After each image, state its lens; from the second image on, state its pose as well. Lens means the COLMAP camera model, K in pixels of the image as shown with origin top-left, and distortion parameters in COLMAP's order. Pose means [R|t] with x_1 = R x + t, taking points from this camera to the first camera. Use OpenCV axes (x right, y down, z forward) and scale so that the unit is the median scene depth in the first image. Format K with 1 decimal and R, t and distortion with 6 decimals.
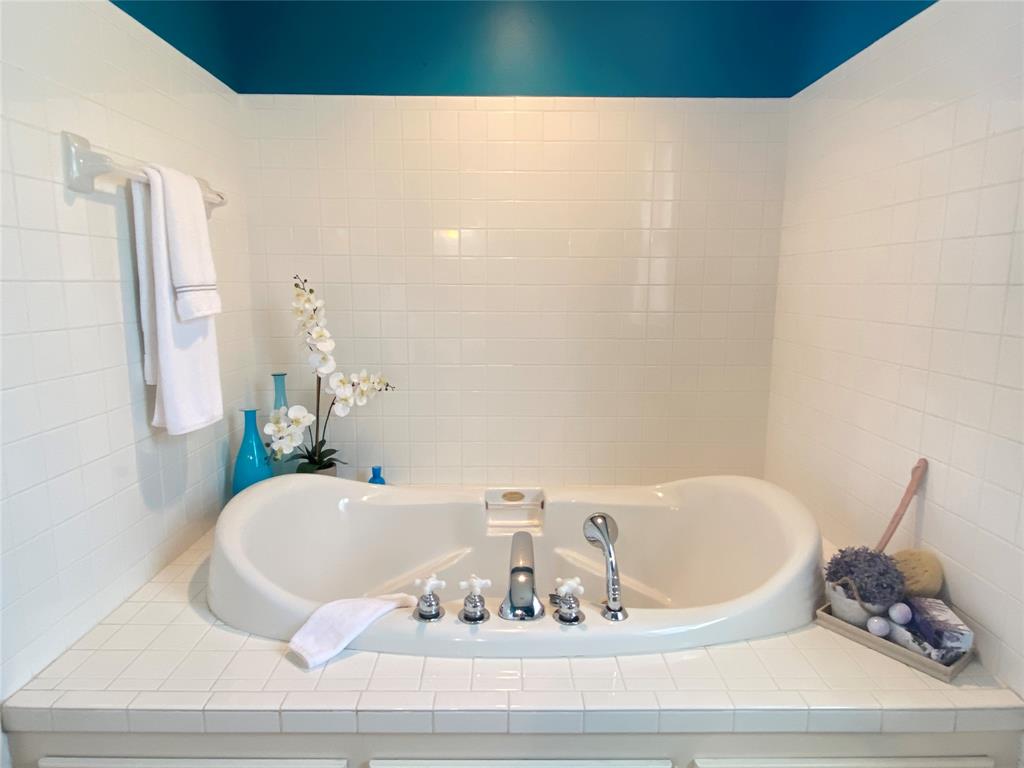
lens RADIAL K [[612.3, 0, 506.1], [0, 612.3, 378.1], [0, 0, 1]] dist [-0.012299, -0.017208]
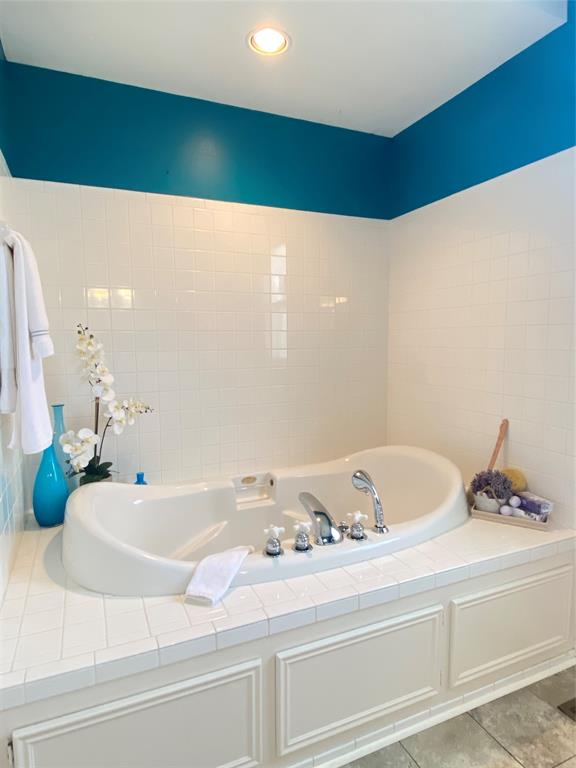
lens RADIAL K [[459.2, 0, 306.7], [0, 459.2, 379.1], [0, 0, 1]] dist [-0.012299, -0.017208]
pose [[0.916053, -0.051055, 0.397794, -0.408078], [0.073504, 0.996436, -0.041379, 0.023201], [-0.394264, 0.067144, 0.916541, -0.048784]]
